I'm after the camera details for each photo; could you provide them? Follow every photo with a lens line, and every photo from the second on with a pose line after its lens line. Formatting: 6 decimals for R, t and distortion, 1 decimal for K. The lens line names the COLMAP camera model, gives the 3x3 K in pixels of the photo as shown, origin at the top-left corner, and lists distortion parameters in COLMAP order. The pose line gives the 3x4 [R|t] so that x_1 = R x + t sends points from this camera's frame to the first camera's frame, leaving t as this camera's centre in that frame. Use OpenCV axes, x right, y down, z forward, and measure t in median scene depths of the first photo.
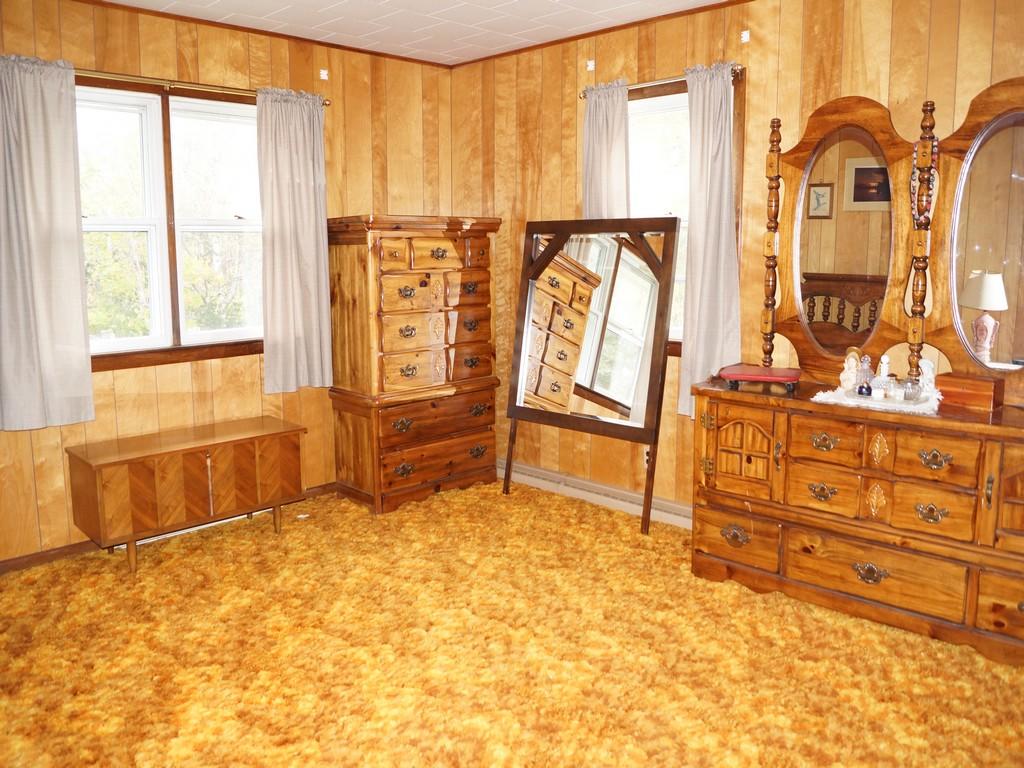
lens RADIAL K [[804.0, 0, 505.2], [0, 804.0, 379.0], [0, 0, 1]] dist [-0.092713, 0.014189]
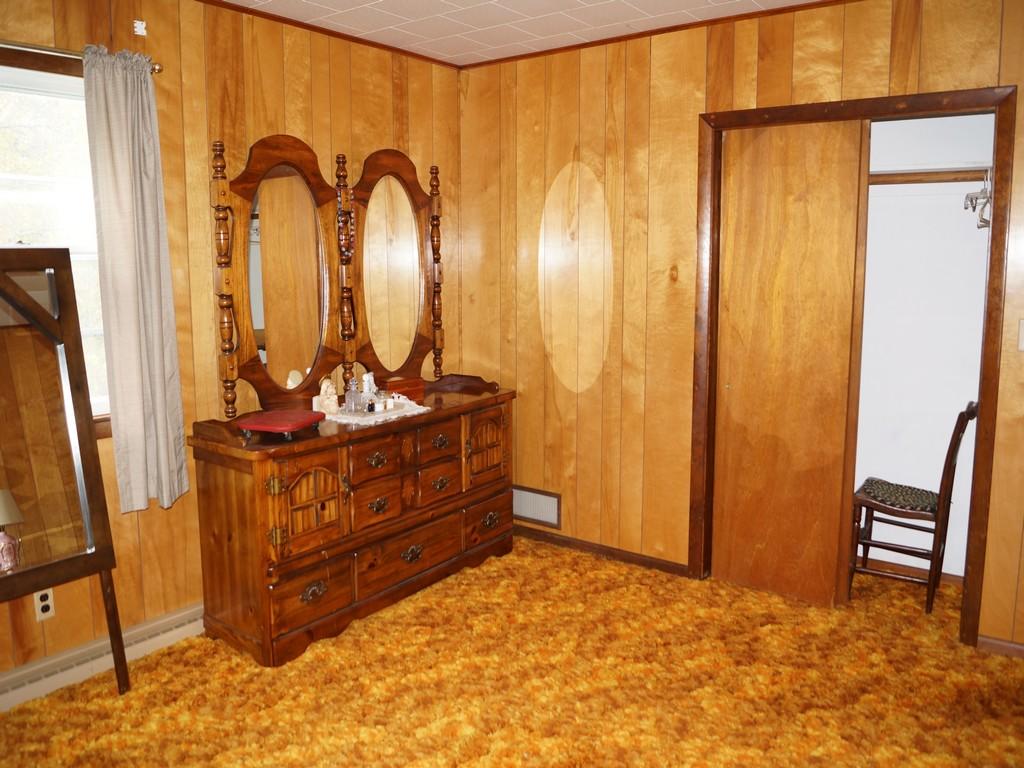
lens RADIAL K [[804.0, 0, 505.2], [0, 804.0, 379.0], [0, 0, 1]] dist [-0.092713, 0.014189]
pose [[-0.131963, -0.137439, 0.981680, -0.666651], [0.170429, 0.972448, 0.159057, -0.168828], [-0.976494, 0.188296, -0.104904, 0.897809]]
